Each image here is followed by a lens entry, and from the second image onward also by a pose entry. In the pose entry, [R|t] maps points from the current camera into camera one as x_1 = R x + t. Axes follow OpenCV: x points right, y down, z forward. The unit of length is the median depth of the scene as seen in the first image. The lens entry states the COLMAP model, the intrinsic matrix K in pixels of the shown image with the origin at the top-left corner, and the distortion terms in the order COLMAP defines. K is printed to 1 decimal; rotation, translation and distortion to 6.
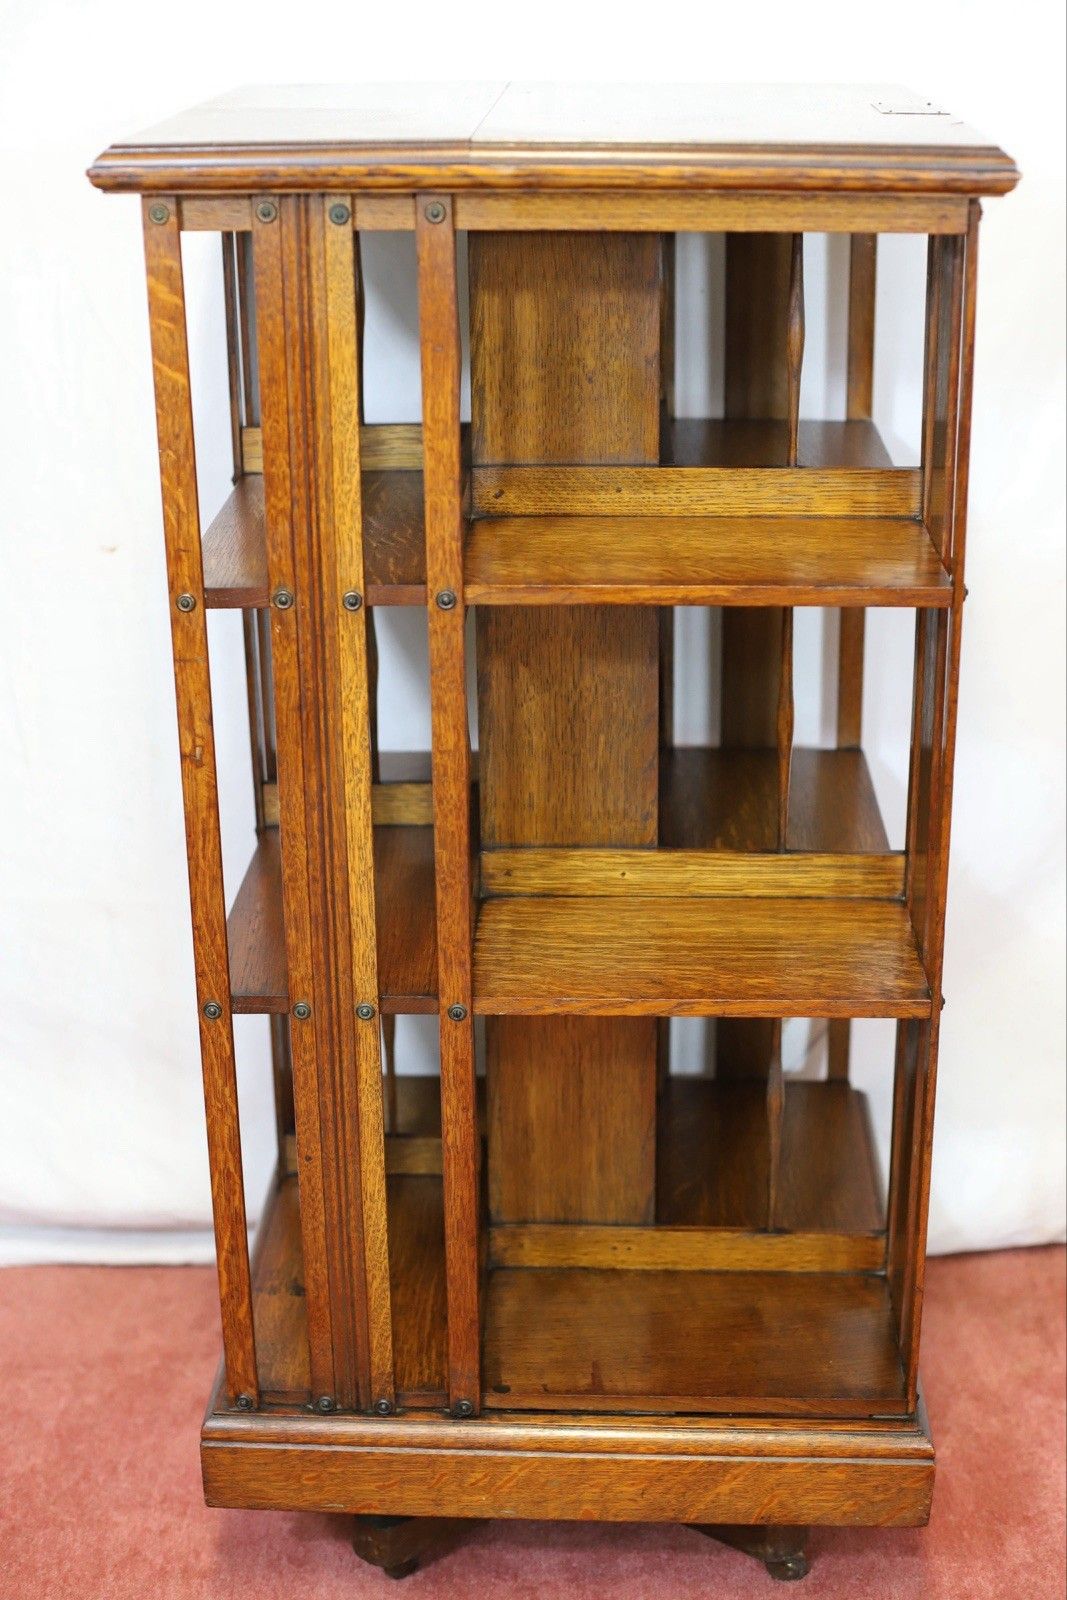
lens RADIAL K [[2372.5, 0, 539.3], [0, 2372.5, 780.5], [0, 0, 1]] dist [-0.178799, 0.089945]
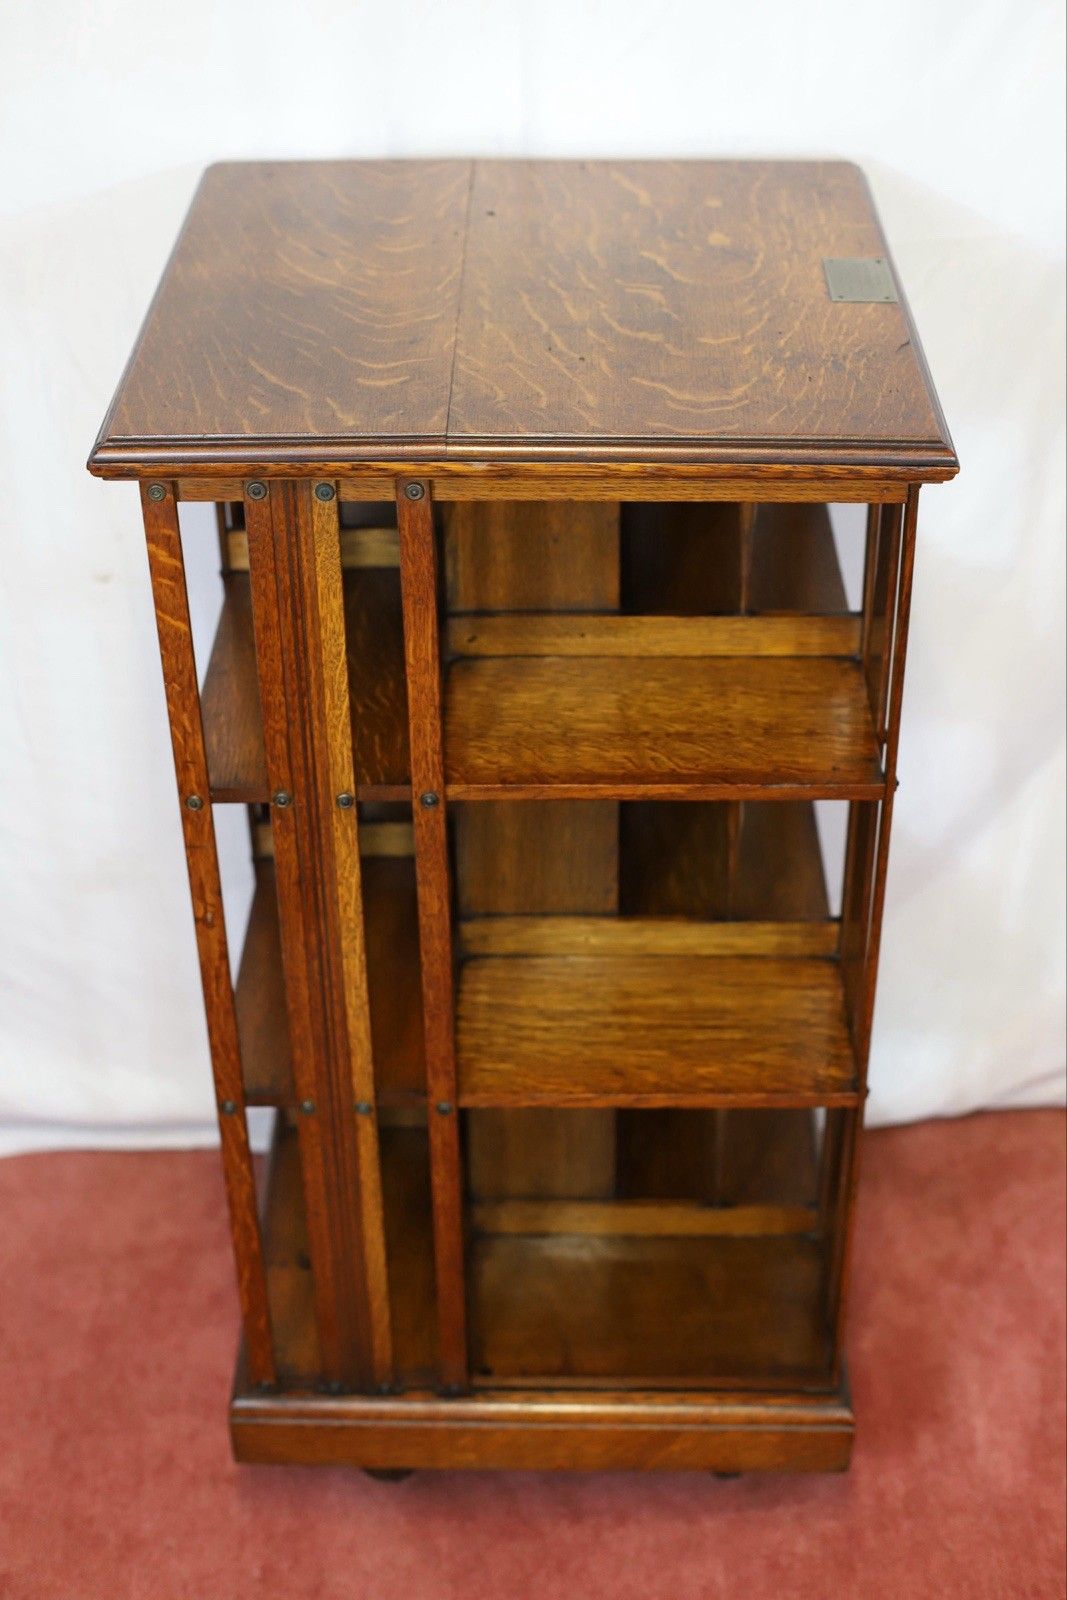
lens RADIAL K [[2372.5, 0, 539.3], [0, 2372.5, 780.5], [0, 0, 1]] dist [-0.178799, 0.089945]
pose [[0.999702, -0.013906, 0.020058, -0.009354], [0.008940, 0.973336, 0.229210, -0.318683], [-0.022710, -0.228962, 0.973170, -0.075811]]
